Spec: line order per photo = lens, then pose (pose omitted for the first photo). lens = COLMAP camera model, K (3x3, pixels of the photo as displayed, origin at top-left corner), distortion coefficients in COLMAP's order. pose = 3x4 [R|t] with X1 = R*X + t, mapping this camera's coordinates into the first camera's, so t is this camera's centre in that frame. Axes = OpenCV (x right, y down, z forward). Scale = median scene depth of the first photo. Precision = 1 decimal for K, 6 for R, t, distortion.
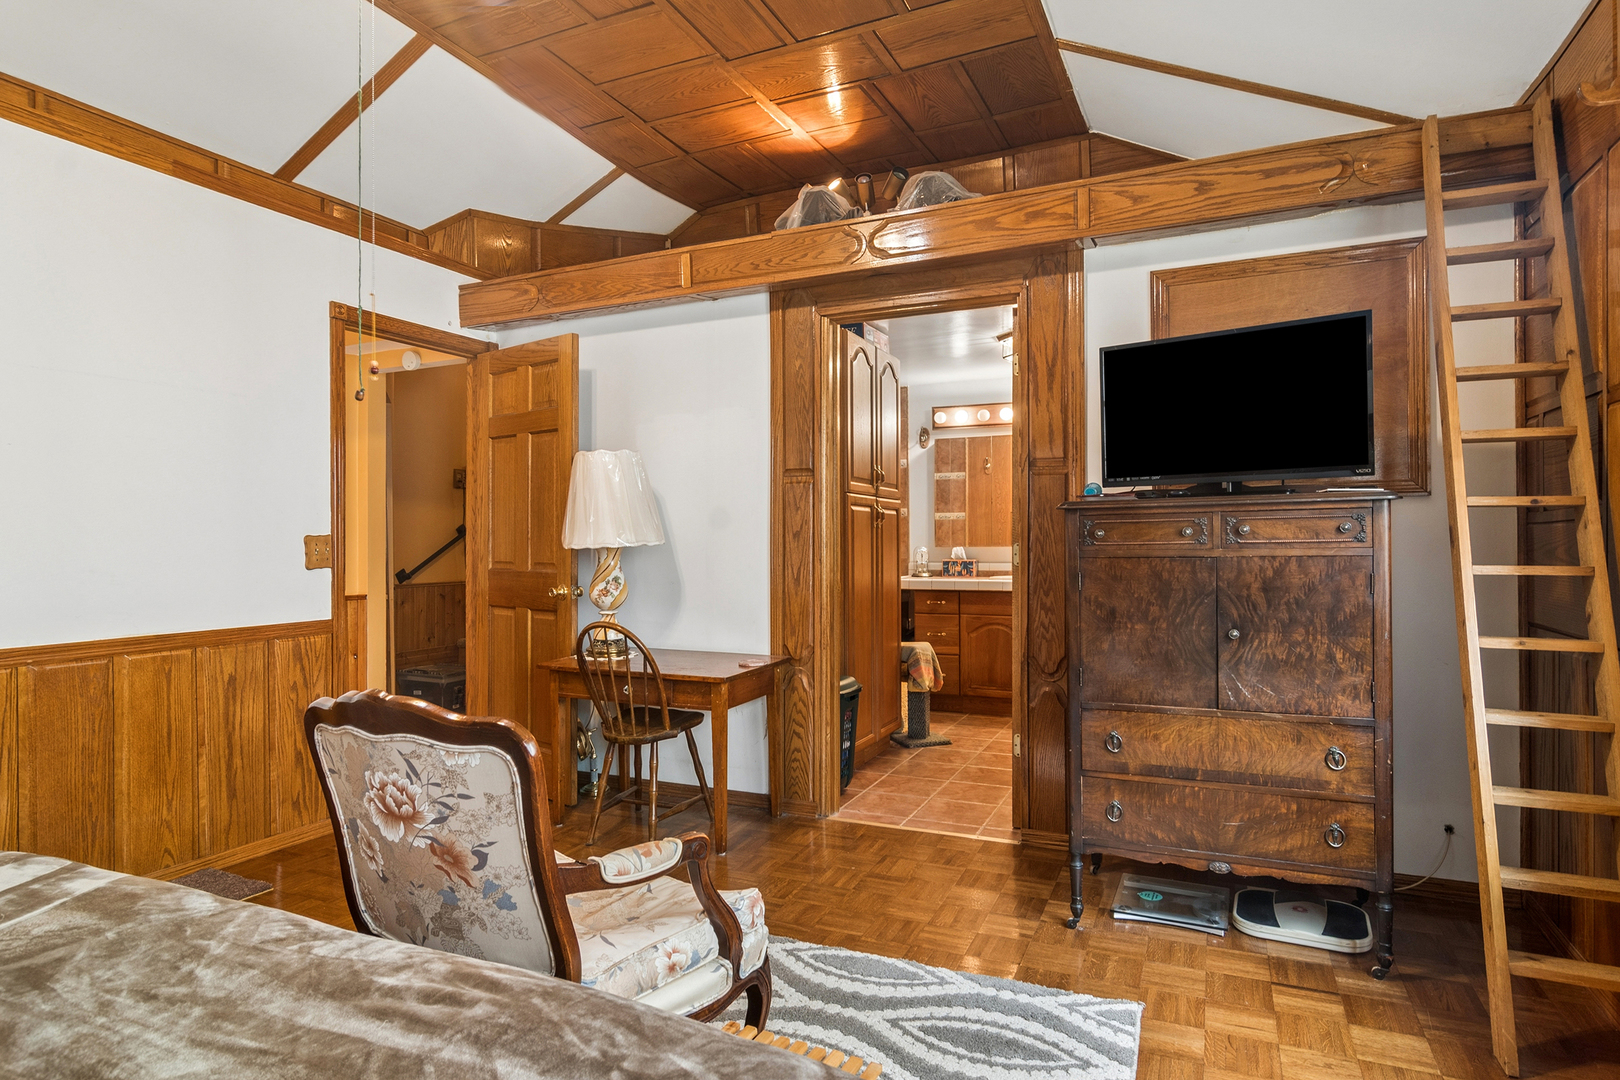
lens RADIAL K [[878.9, 0, 817.2], [0, 878.9, 538.9], [0, 0, 1]] dist [0.000898, -0.002333]
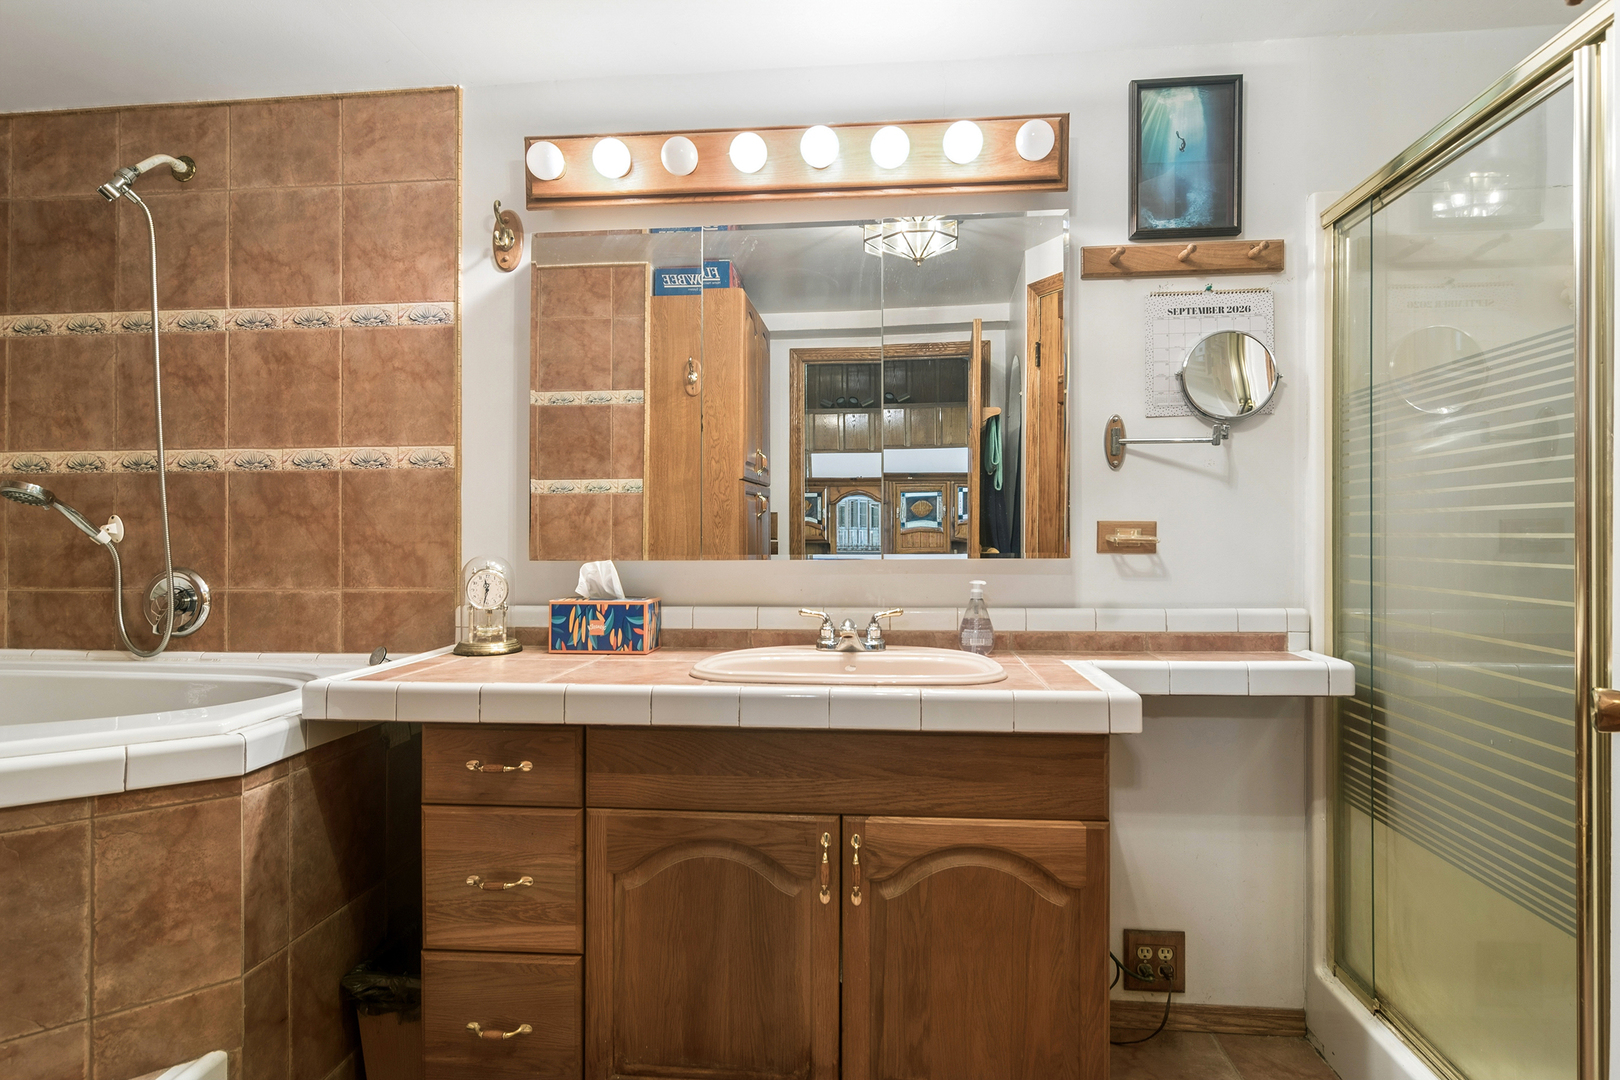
lens RADIAL K [[878.9, 0, 814.2], [0, 878.9, 539.7], [0, 0, 1]] dist [0.000898, -0.002333]
pose [[0.946928, 0.006735, 0.321375, 0.130600], [-0.007839, 0.999967, 0.002142, 0.000120], [-0.321350, -0.004548, 0.946950, 0.661848]]
